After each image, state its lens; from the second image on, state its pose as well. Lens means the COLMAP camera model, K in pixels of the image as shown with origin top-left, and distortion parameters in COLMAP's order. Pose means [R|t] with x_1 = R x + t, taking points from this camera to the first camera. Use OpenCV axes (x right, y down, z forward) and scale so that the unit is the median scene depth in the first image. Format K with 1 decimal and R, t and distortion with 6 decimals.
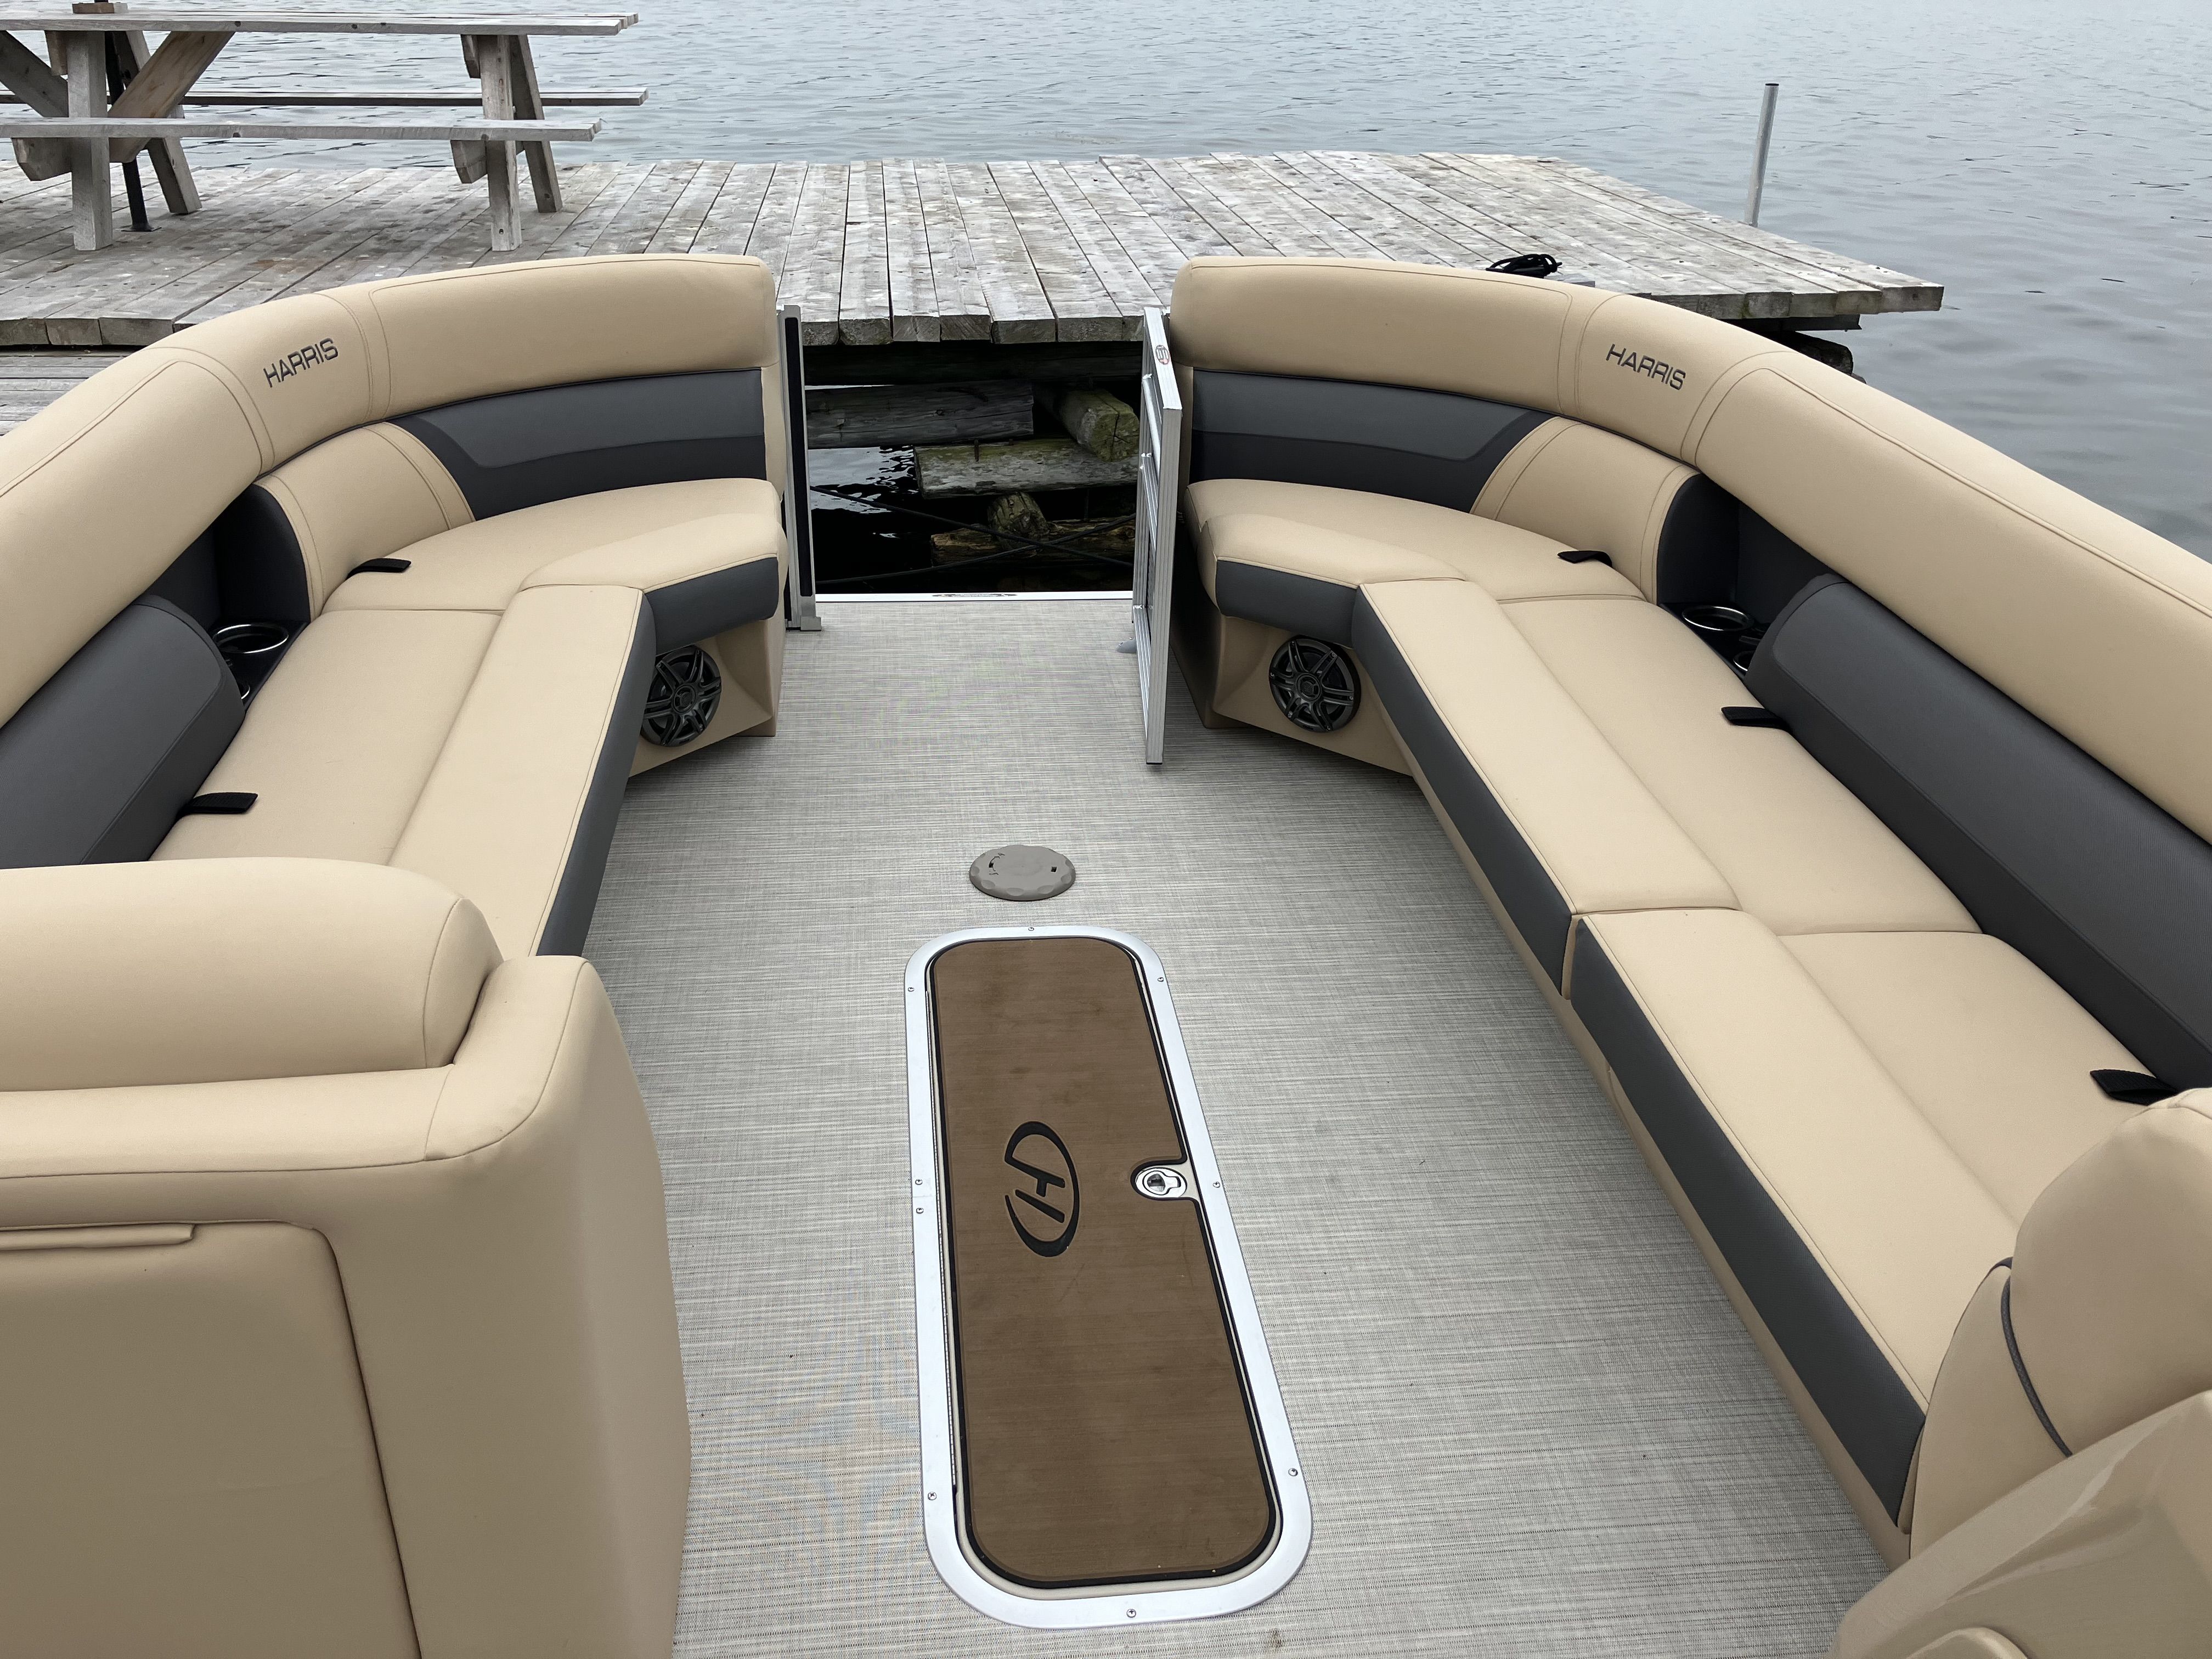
lens RADIAL K [[1774.6, 0, 1106.0], [0, 1774.6, 829.5], [0, 0, 1]] dist [0.052470, 0.002787]
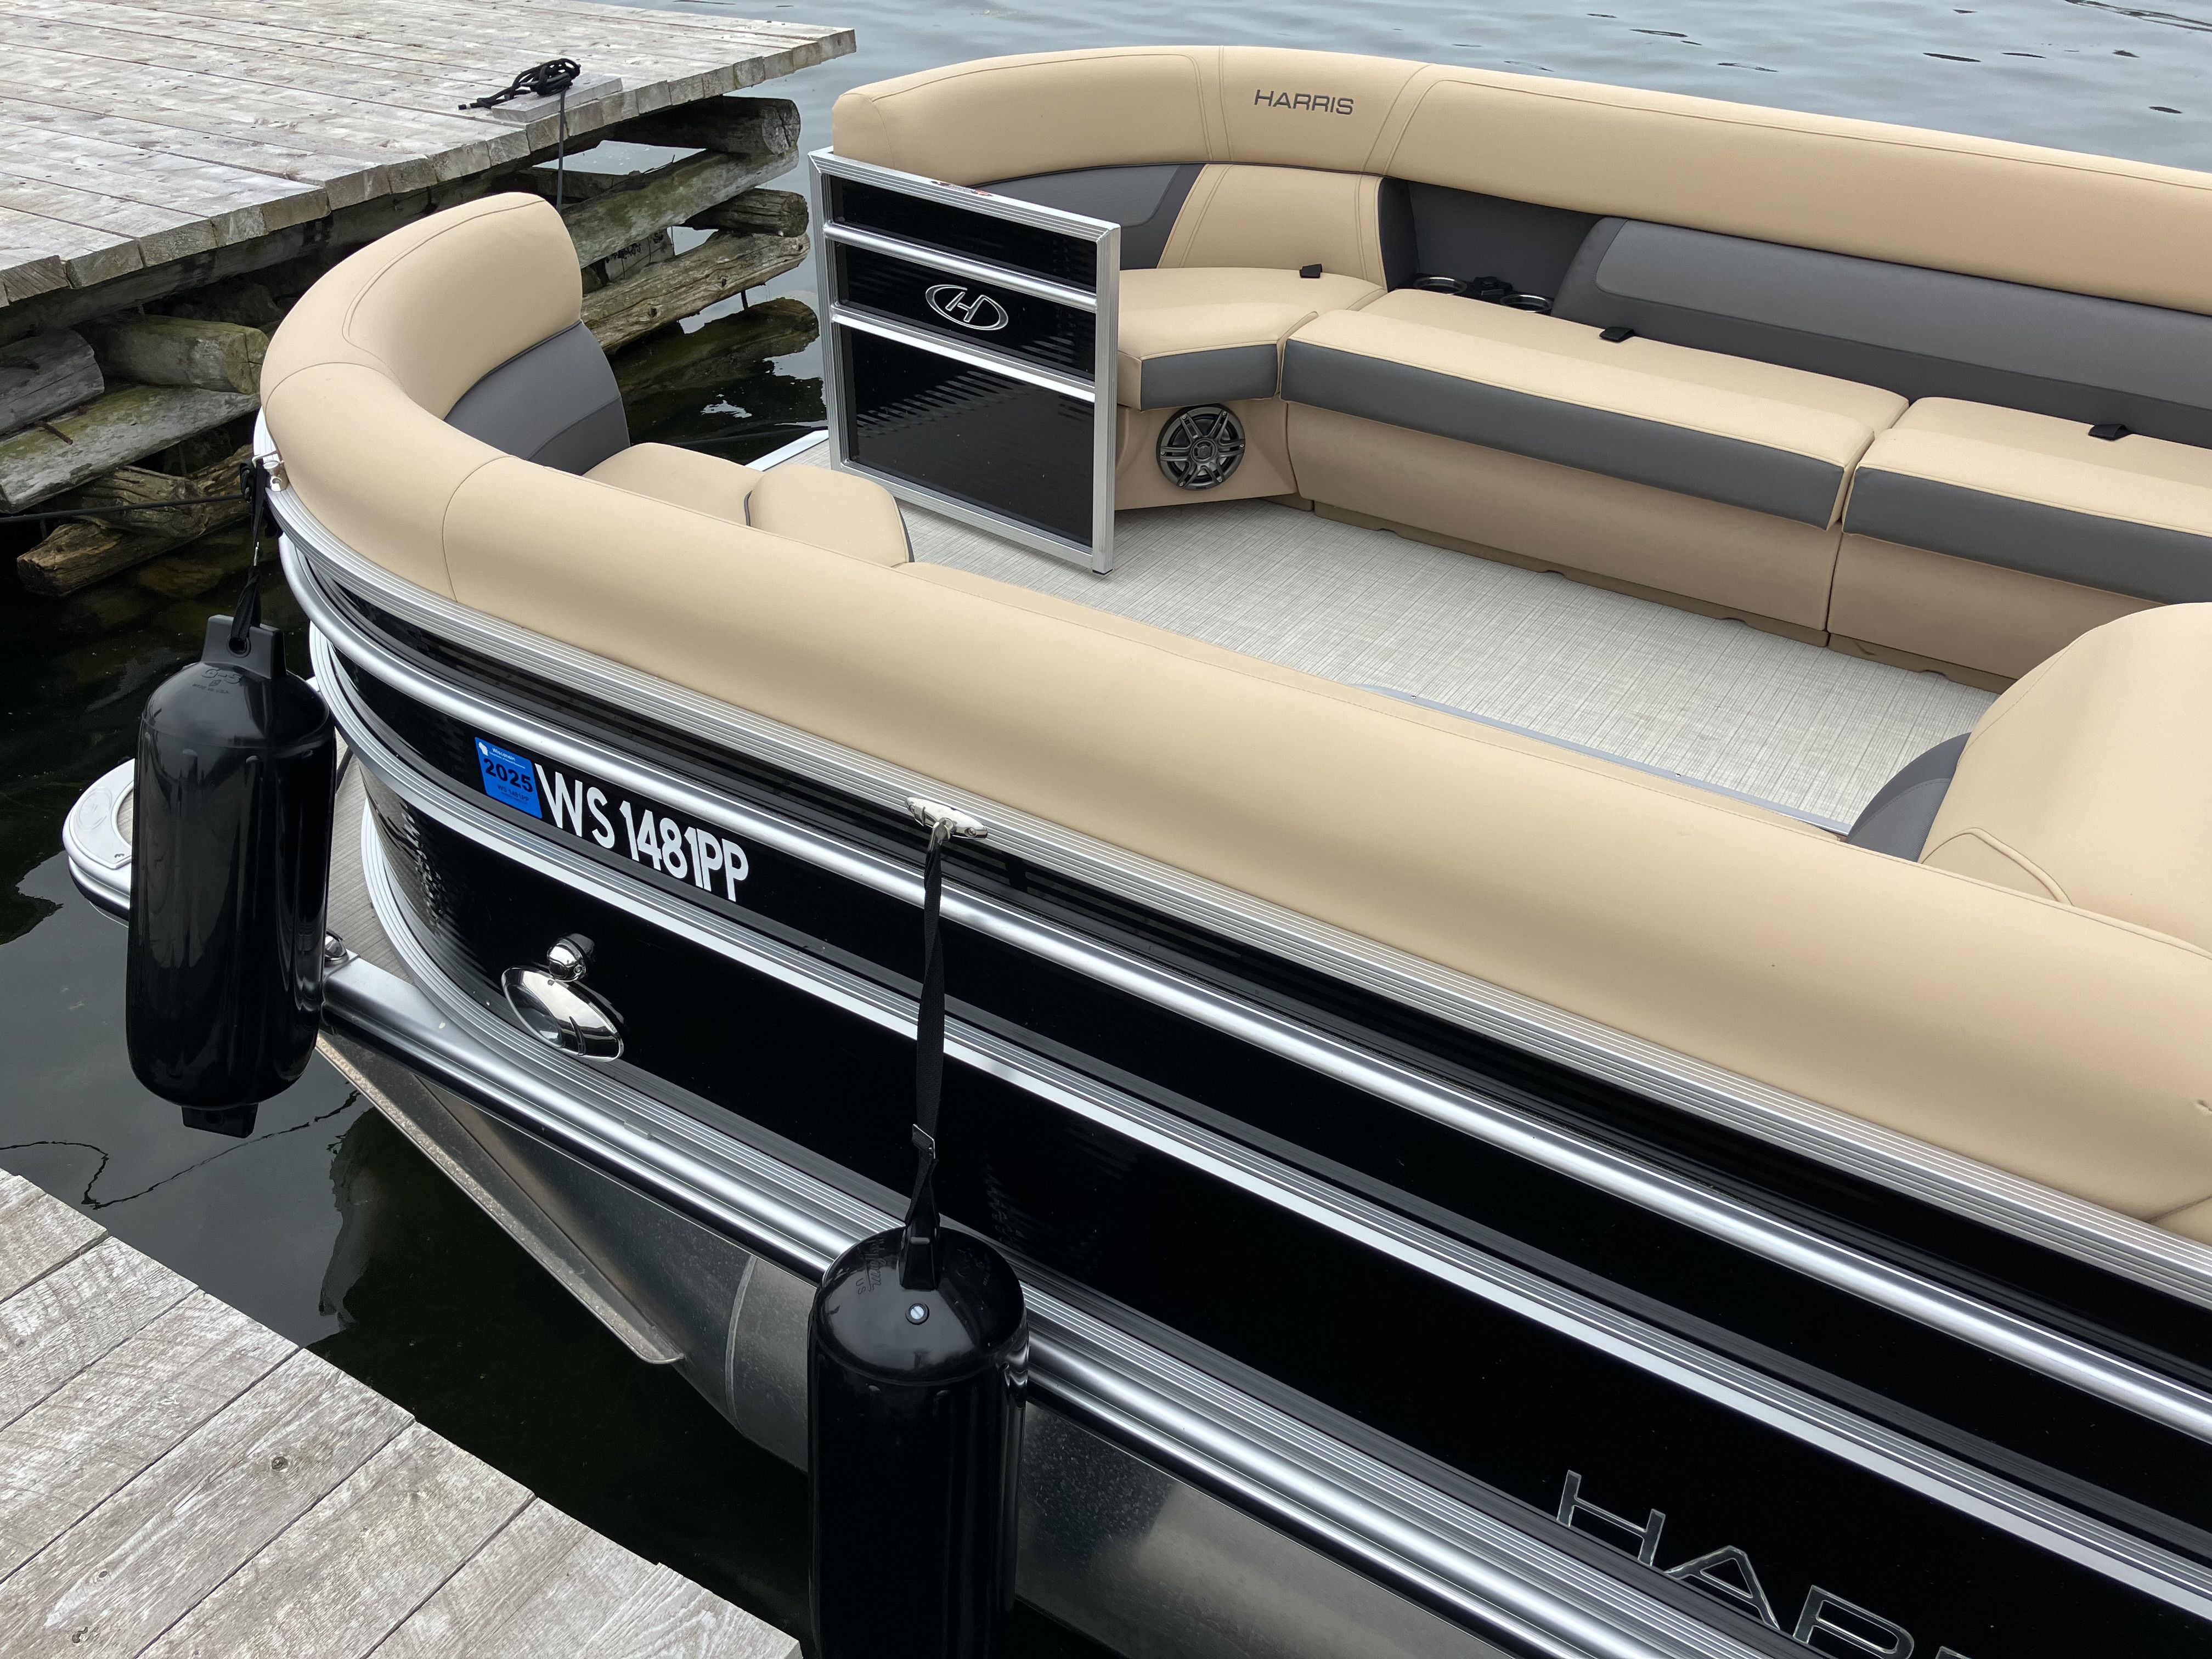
lens RADIAL K [[1800.7, 0, 1106.0], [0, 1800.7, 829.5], [0, 0, 1]] dist [-0.008237, 0.003051]
pose [[0.633850, -0.445530, 0.632248, -0.696273], [0.372354, 0.892244, 0.255446, -0.169069], [-0.677929, 0.073505, 0.731443, 0.235488]]
